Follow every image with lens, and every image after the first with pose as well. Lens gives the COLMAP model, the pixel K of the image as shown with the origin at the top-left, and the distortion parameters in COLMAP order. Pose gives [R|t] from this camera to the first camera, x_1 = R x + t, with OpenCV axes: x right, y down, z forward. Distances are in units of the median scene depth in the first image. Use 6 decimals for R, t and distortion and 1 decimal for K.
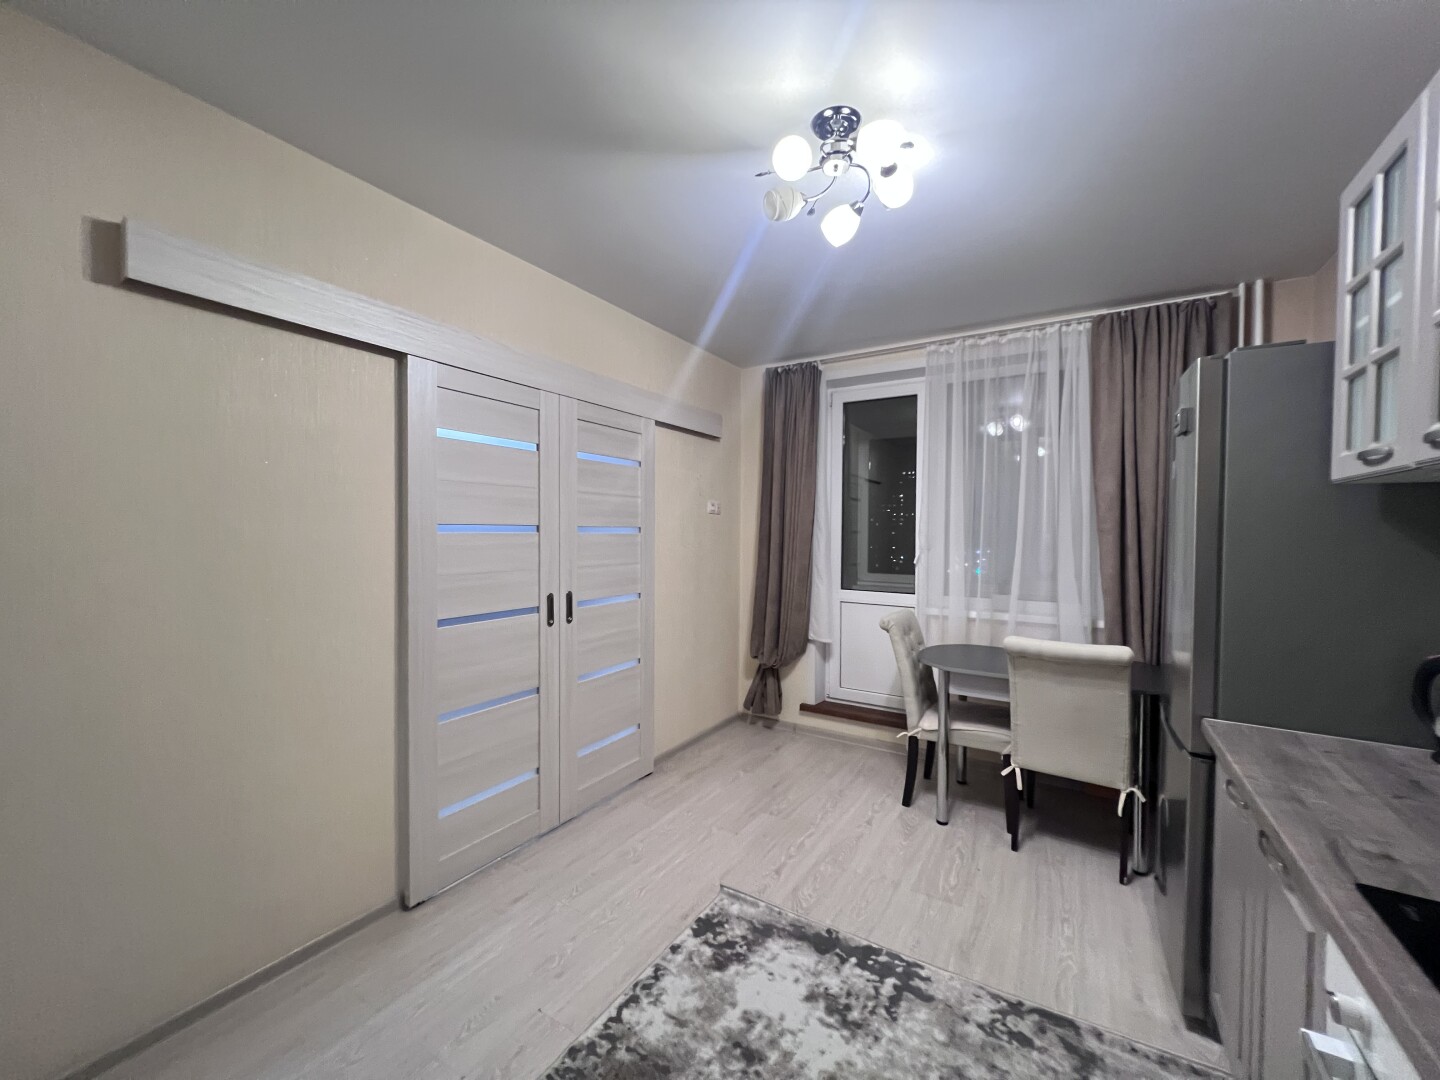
lens RADIAL K [[575.0, 0, 721.9], [0, 575.0, 539.2], [0, 0, 1]] dist [-0.001853, 0.000441]
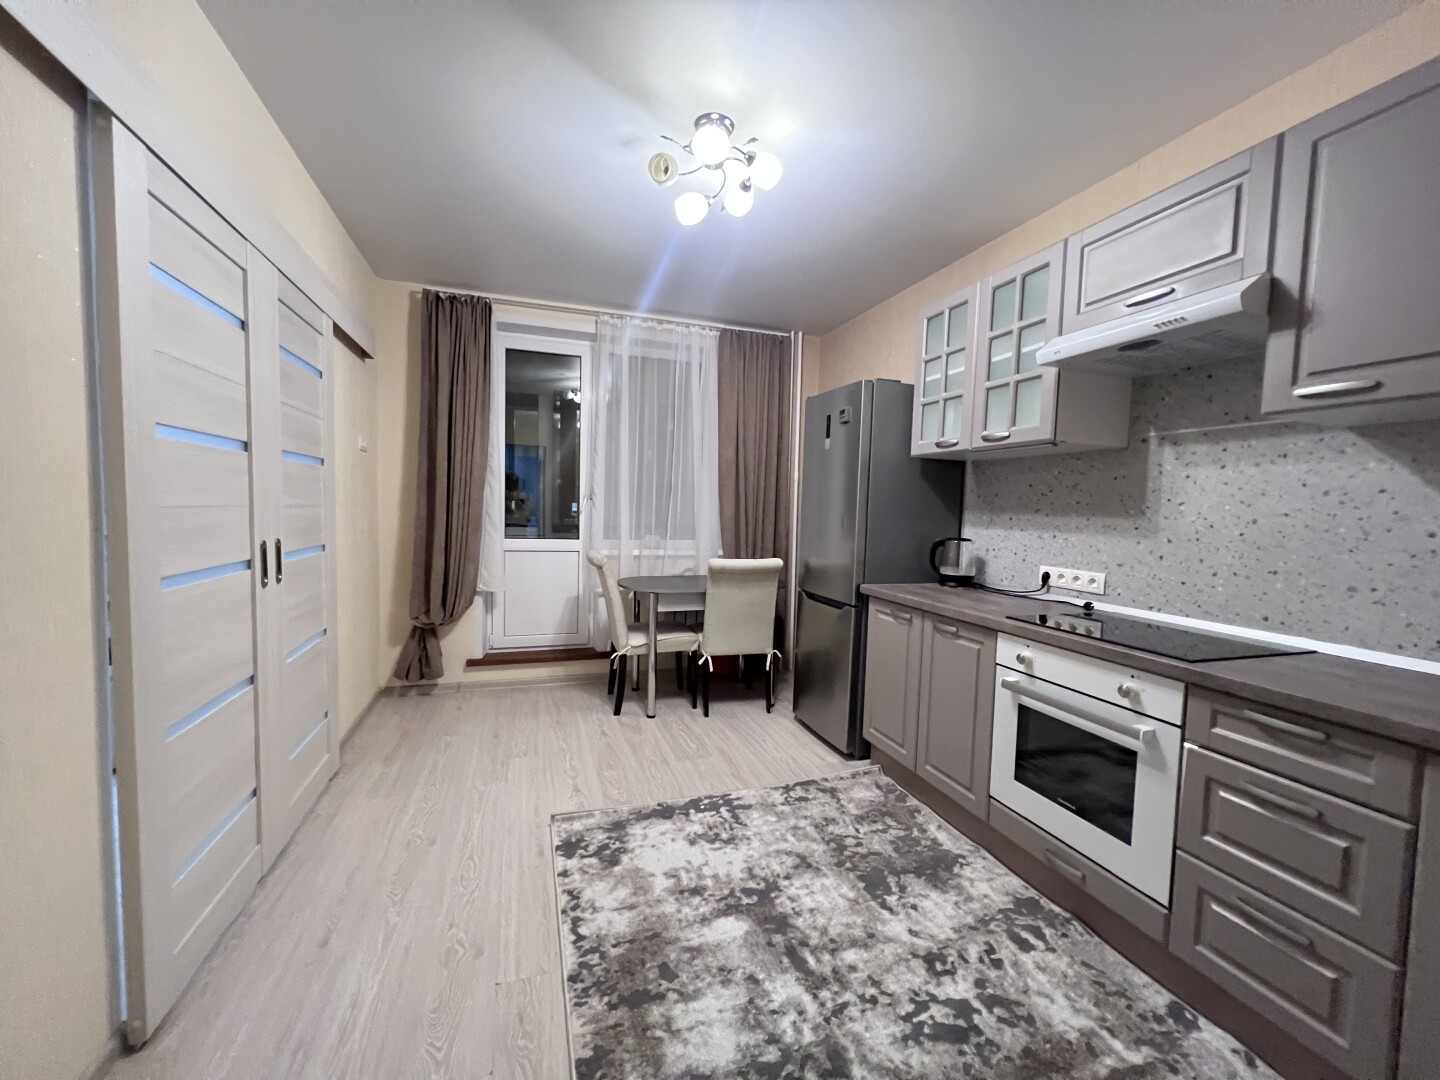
lens RADIAL K [[575.0, 0, 721.9], [0, 575.0, 539.2], [0, 0, 1]] dist [-0.001853, 0.000441]
pose [[0.637604, -0.033280, 0.769645, -0.562106], [-0.011275, 0.998556, 0.052519, 0.056718], [-0.770282, -0.042164, 0.636308, 0.140576]]
